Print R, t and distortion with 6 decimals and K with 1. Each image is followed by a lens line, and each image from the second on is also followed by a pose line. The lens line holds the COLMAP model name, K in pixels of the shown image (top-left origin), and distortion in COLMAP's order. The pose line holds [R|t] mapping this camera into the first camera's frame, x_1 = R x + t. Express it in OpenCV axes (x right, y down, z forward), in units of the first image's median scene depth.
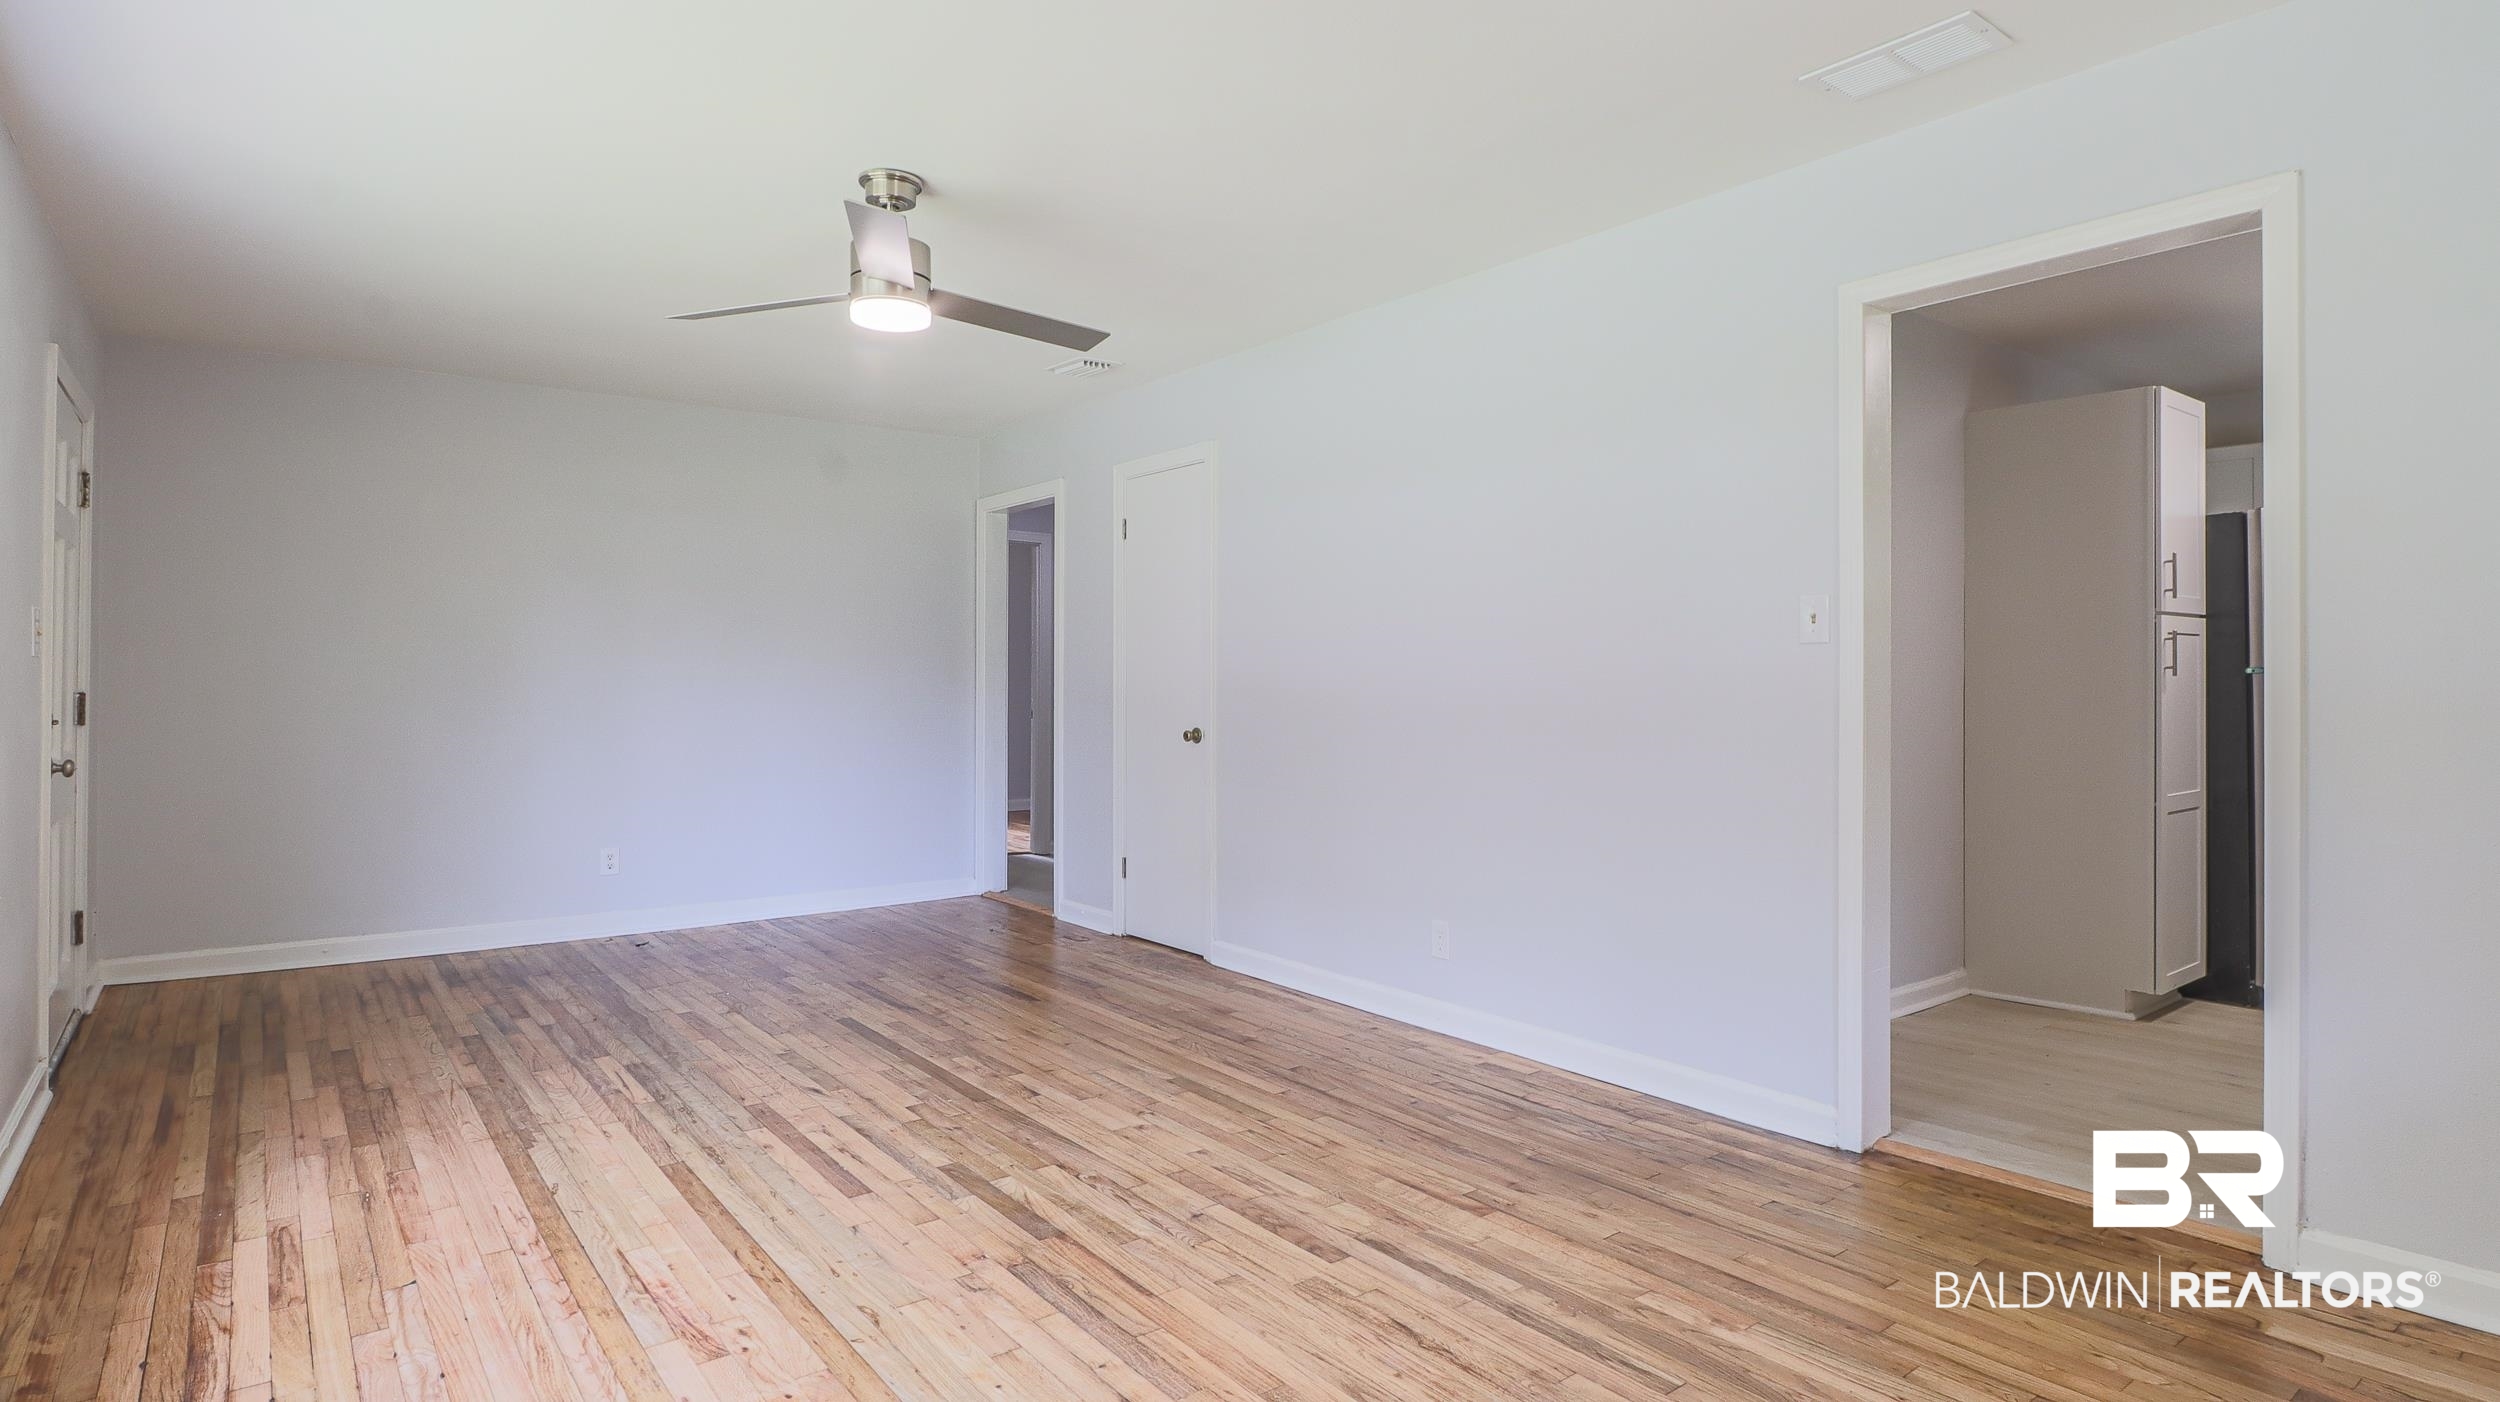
lens RADIAL K [[1301.7, 0, 1249.3], [0, 1301.7, 688.6], [0, 0, 1]] dist [0.001126, -0.002984]
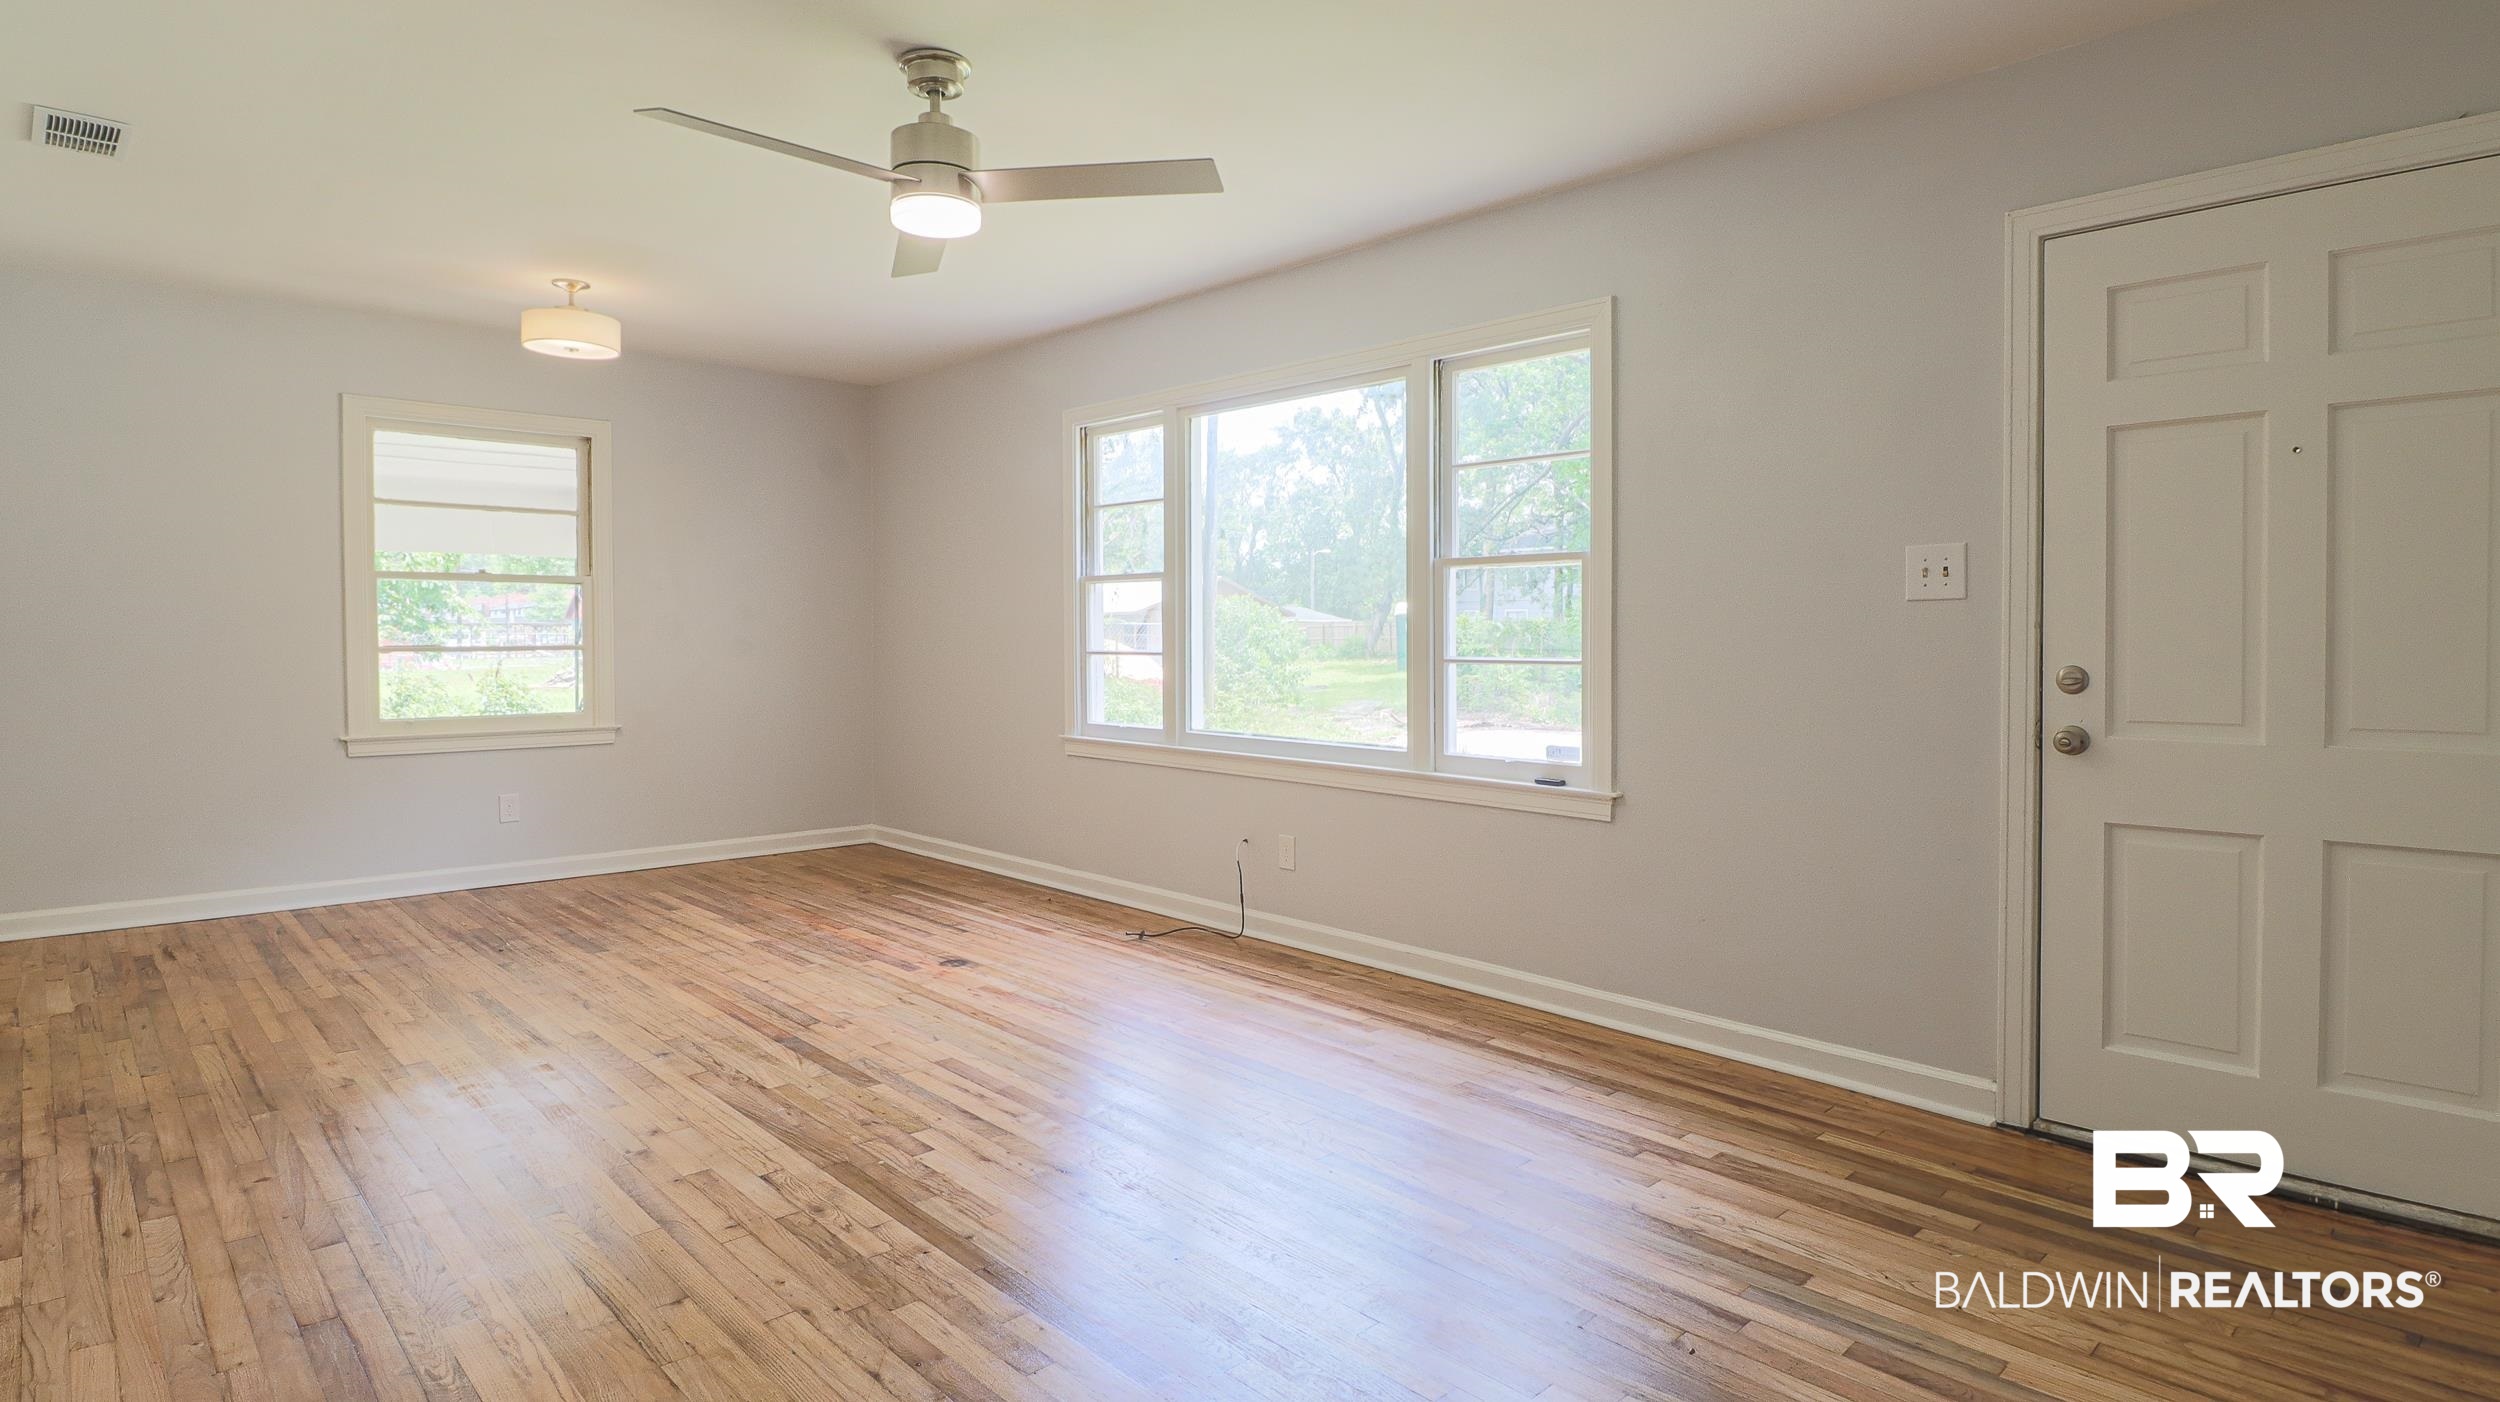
lens RADIAL K [[1301.7, 0, 1216.3], [0, 1301.7, 655.0], [0, 0, 1]] dist [0.001126, -0.002984]
pose [[-0.996756, 0.003872, -0.080390, -0.397781], [0.001846, 0.999679, 0.025258, -0.008432], [0.080462, 0.025028, -0.996443, 1.925958]]
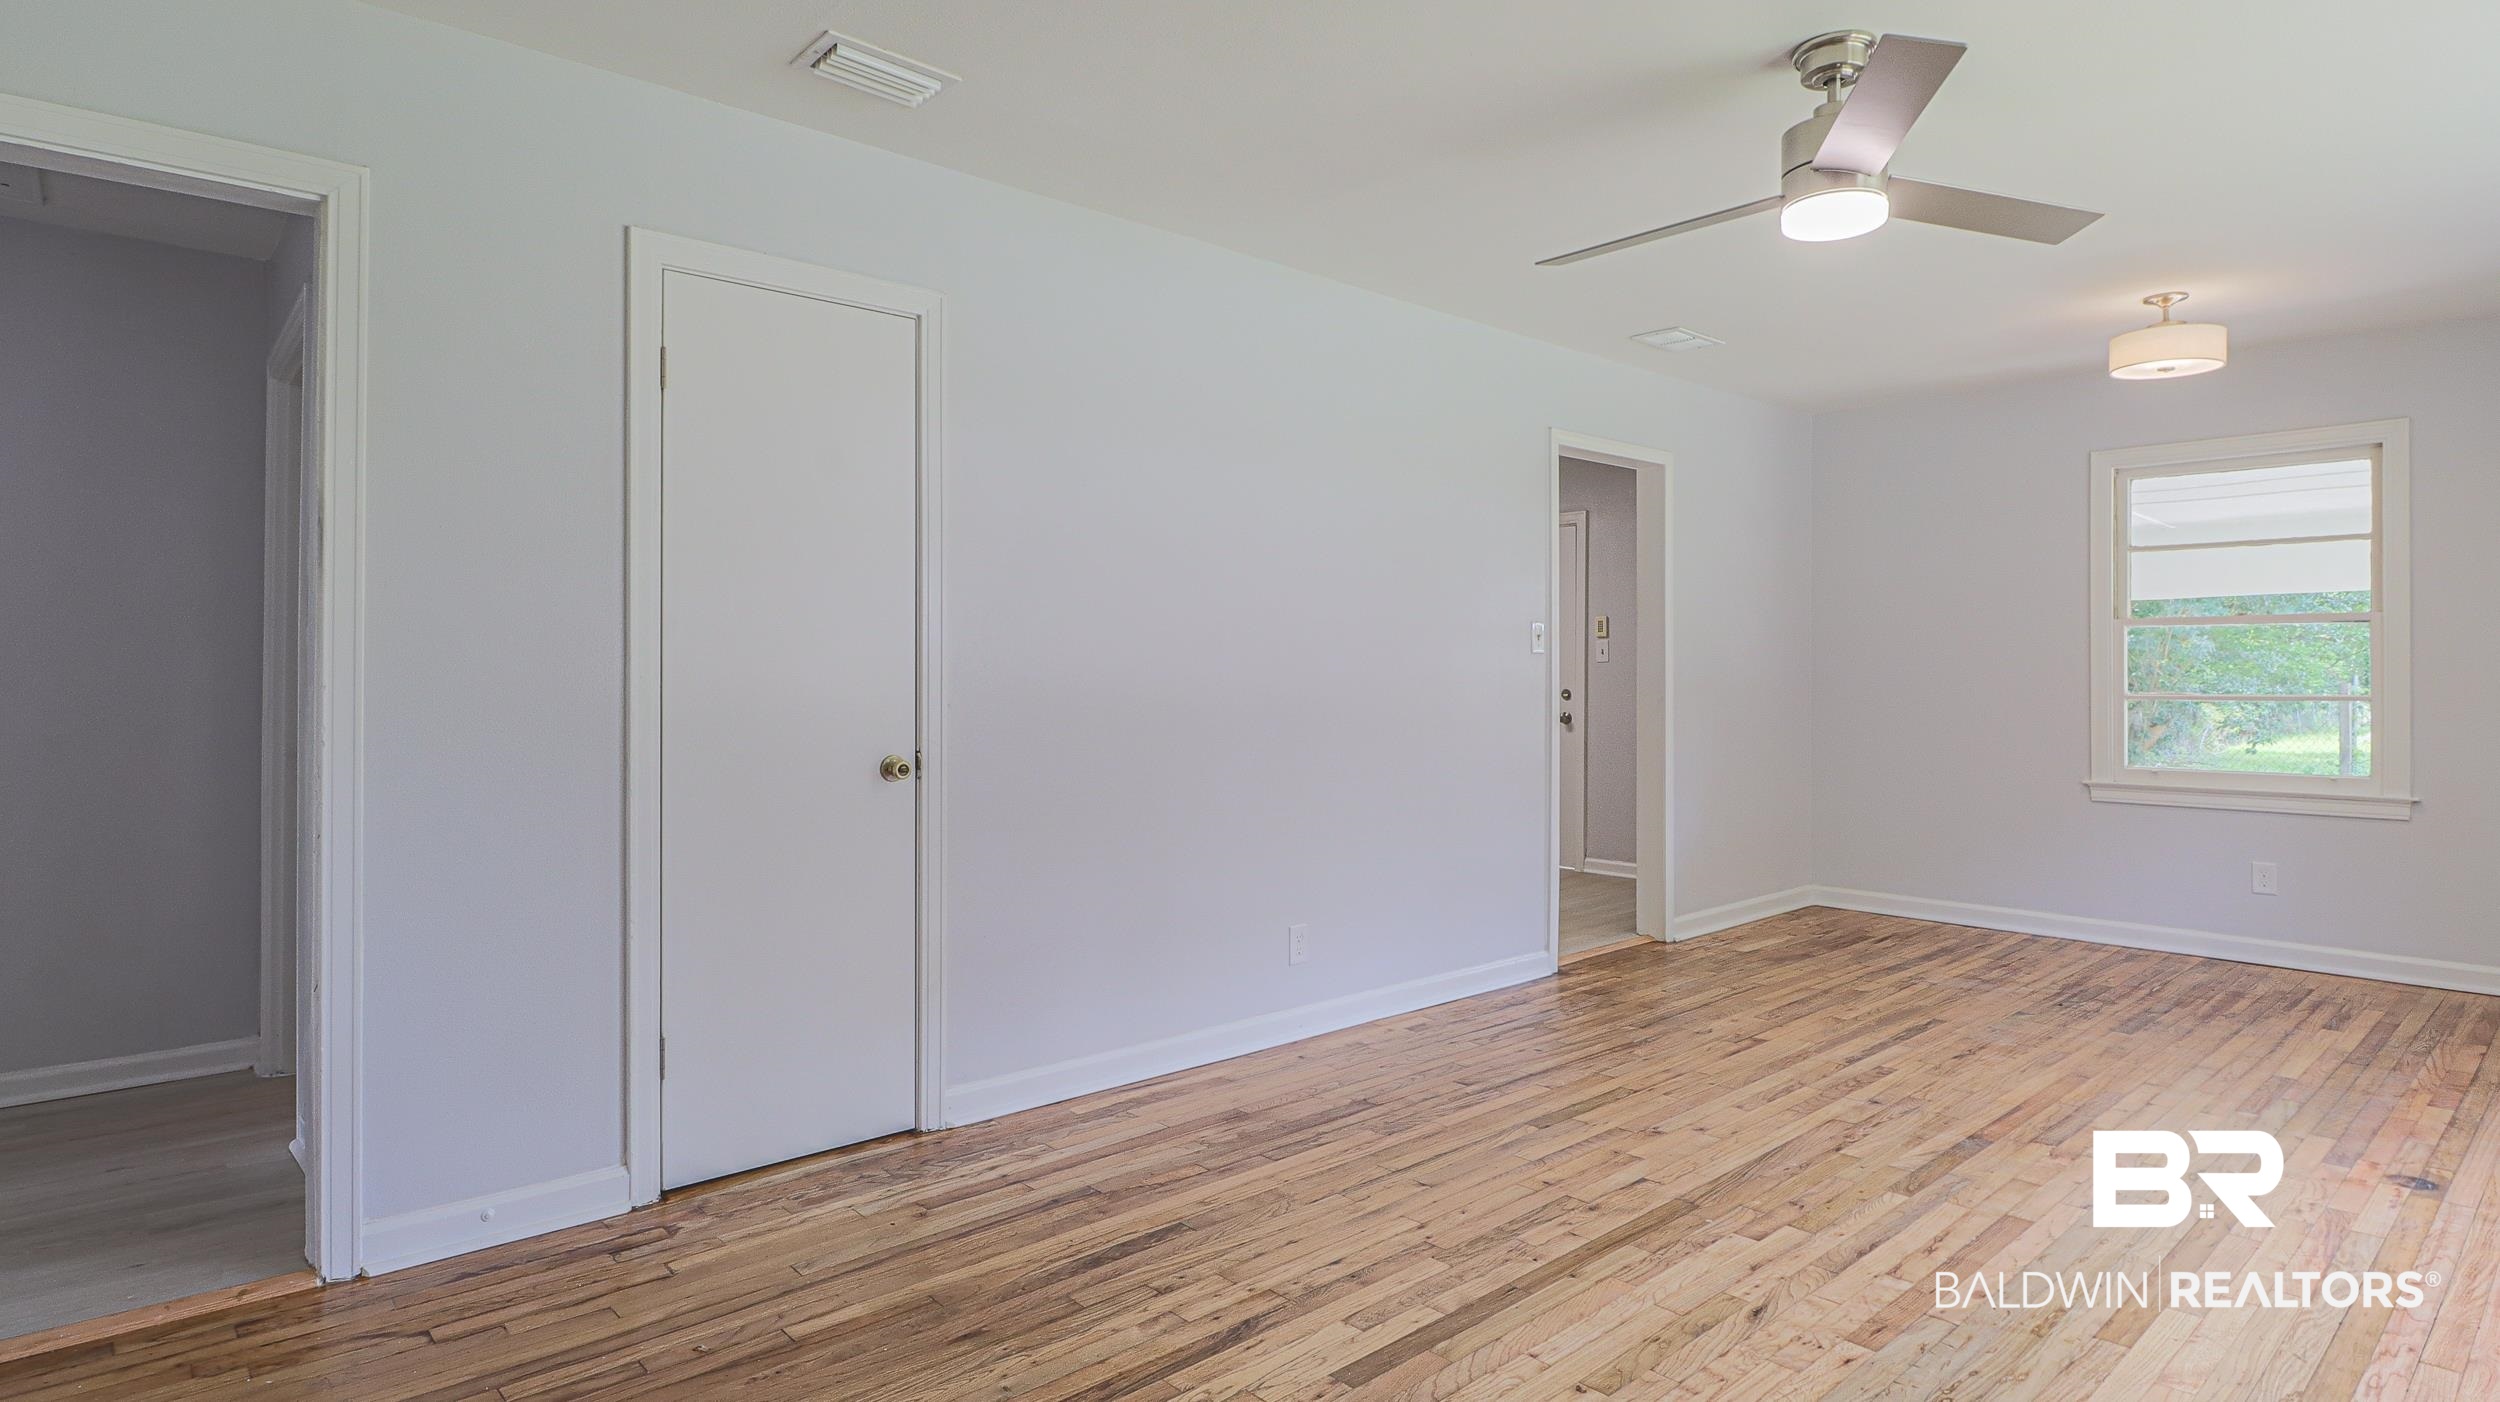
lens RADIAL K [[1301.7, 0, 1261.2], [0, 1301.7, 678.1], [0, 0, 1]] dist [0.001126, -0.002984]
pose [[-0.080527, 0.002378, 0.996750, -1.050370], [0.006070, 0.999980, -0.001896, -0.004058], [-0.996734, 0.005898, -0.080540, 1.424853]]
